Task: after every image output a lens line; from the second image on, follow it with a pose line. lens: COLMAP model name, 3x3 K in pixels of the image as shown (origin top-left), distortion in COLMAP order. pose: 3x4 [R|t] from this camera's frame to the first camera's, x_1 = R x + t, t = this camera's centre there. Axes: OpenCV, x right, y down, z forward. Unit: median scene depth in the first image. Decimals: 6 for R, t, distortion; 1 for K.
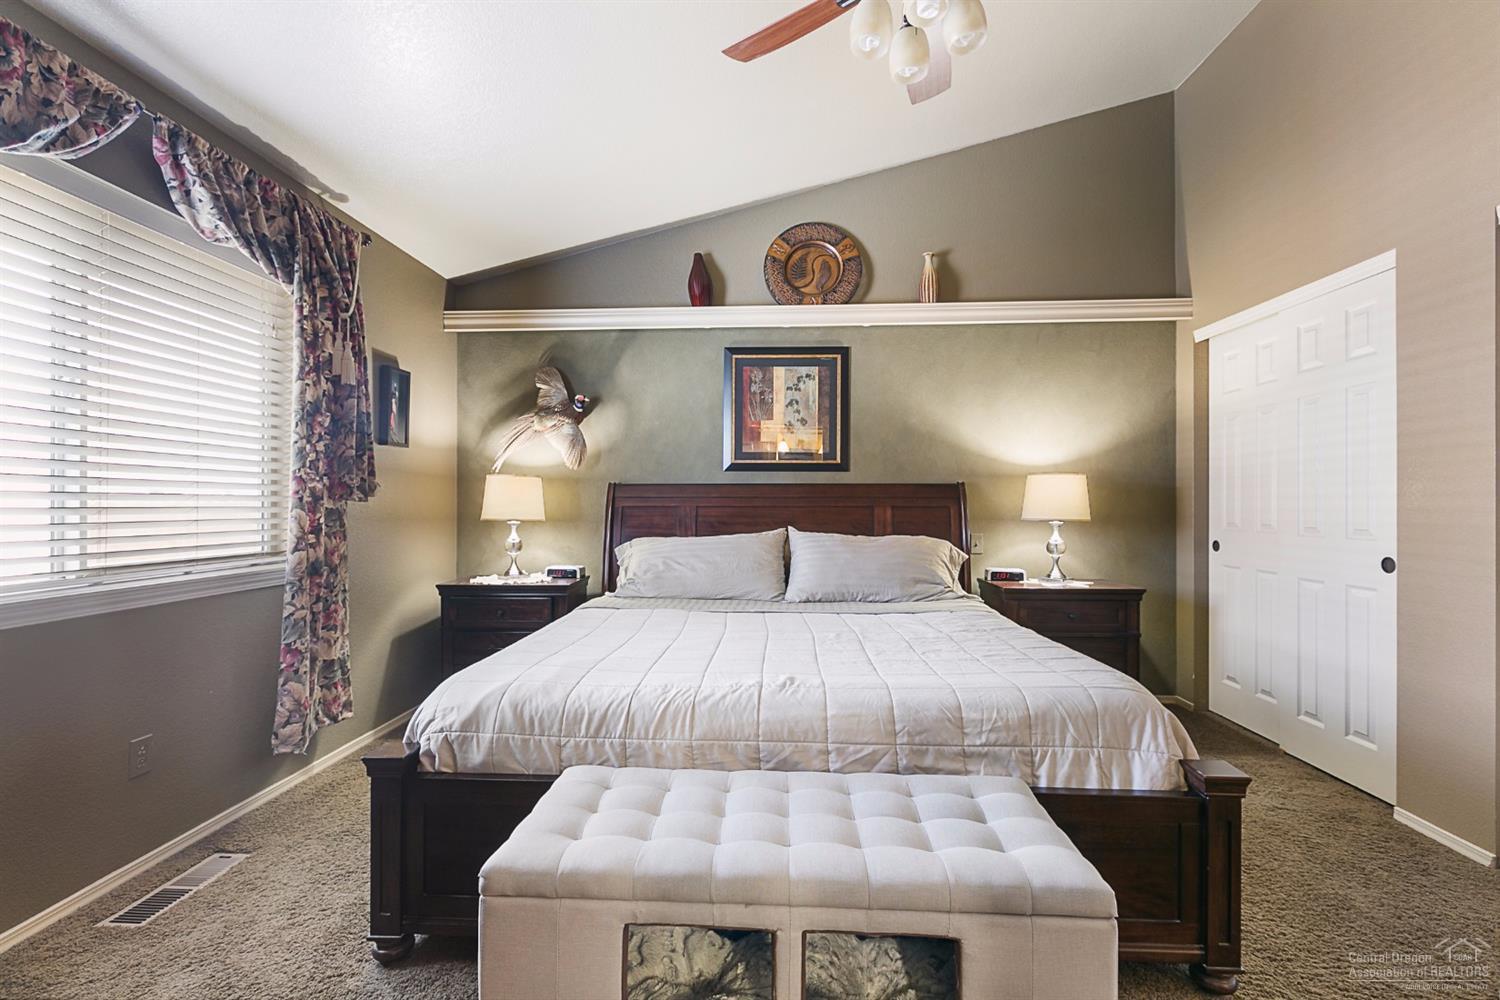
lens RADIAL K [[660.2, 0, 749.3], [0, 660.2, 503.7], [0, 0, 1]] dist [-0.001568, 0.001091]
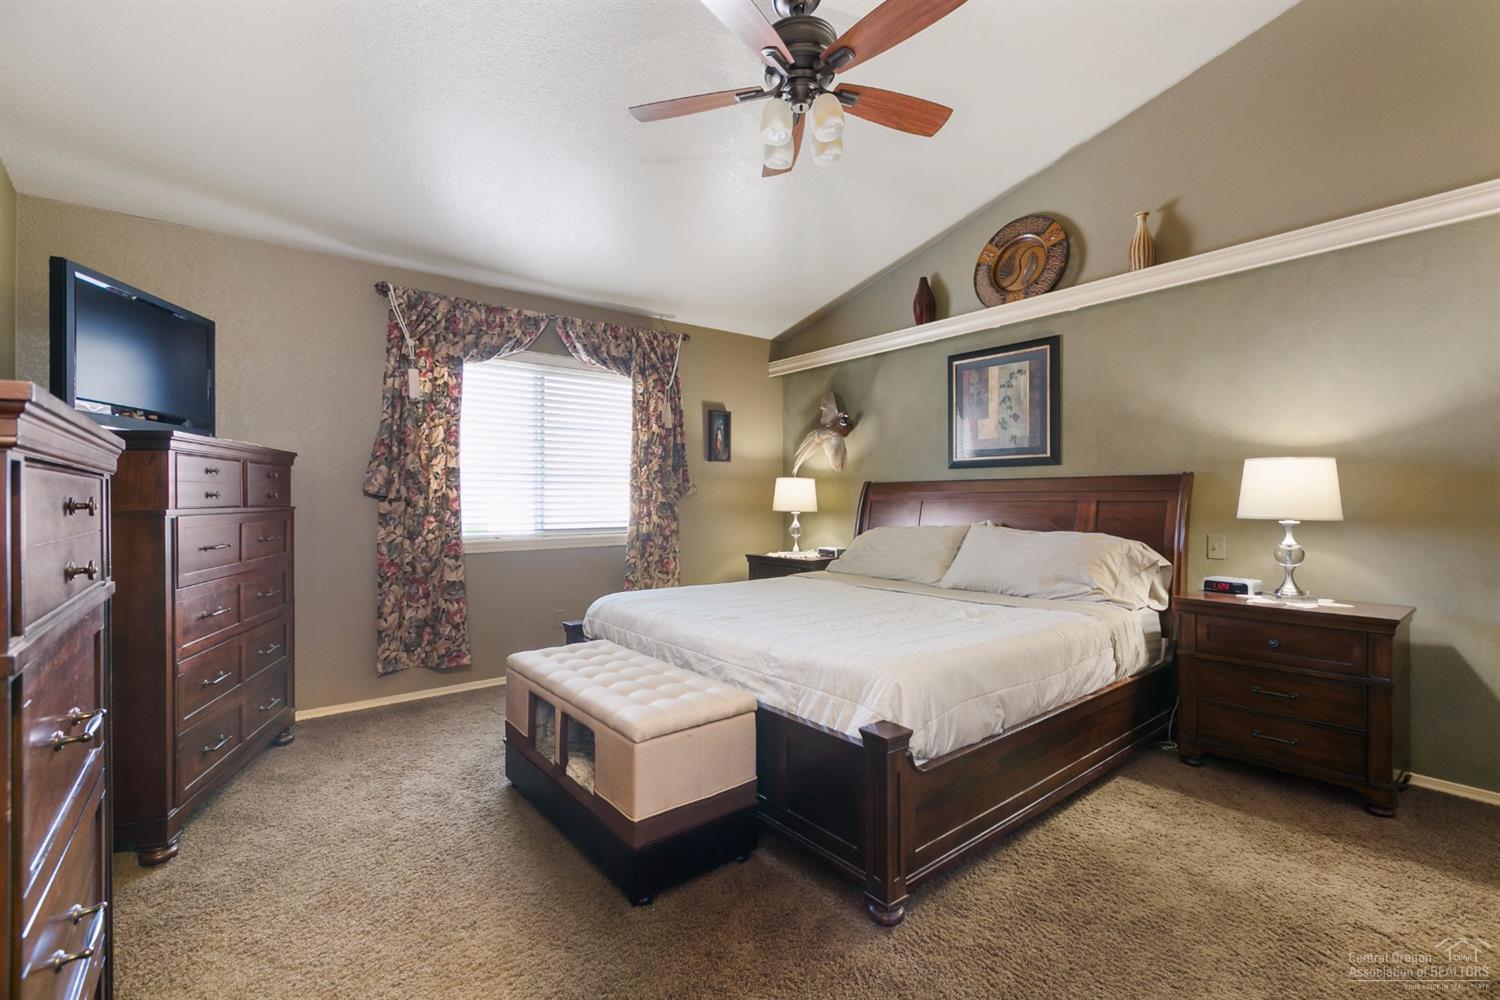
lens RADIAL K [[660.2, 0, 752.3], [0, 660.2, 497.5], [0, 0, 1]] dist [-0.001568, 0.001091]
pose [[0.669290, -0.003776, -0.742992, 0.571339], [0.003357, 0.999992, -0.002058, -0.000404], [0.742994, -0.001117, 0.669298, 0.024883]]
